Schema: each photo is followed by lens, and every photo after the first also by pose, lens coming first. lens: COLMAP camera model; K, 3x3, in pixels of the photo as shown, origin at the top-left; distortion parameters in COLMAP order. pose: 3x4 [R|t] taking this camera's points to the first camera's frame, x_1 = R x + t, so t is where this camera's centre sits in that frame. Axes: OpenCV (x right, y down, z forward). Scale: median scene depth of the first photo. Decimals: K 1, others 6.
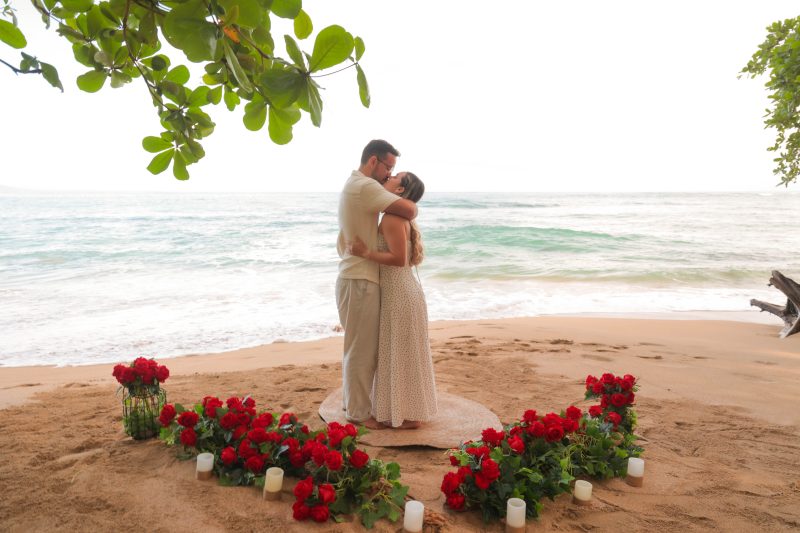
lens RADIAL K [[533.7, 0, 403.1], [0, 533.7, 264.1], [0, 0, 1]] dist [-0.005511, -0.002227]
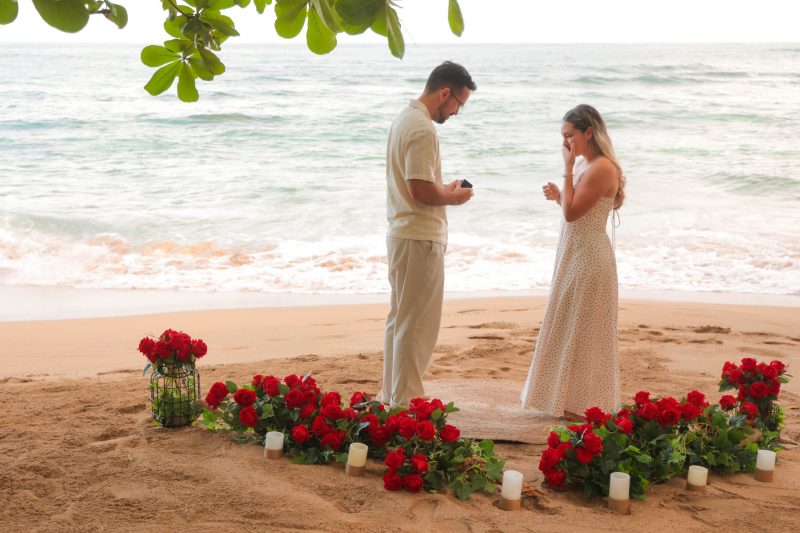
lens RADIAL K [[1062.7, 0, 400.0], [0, 1062.7, 266.5], [0, 0, 1]] dist [0.029935, -0.021612]
pose [[0.999439, 0.006629, -0.032818, -0.084279], [-0.004397, 0.997702, 0.067607, -0.035767], [0.033191, -0.067425, 0.997172, -0.623056]]
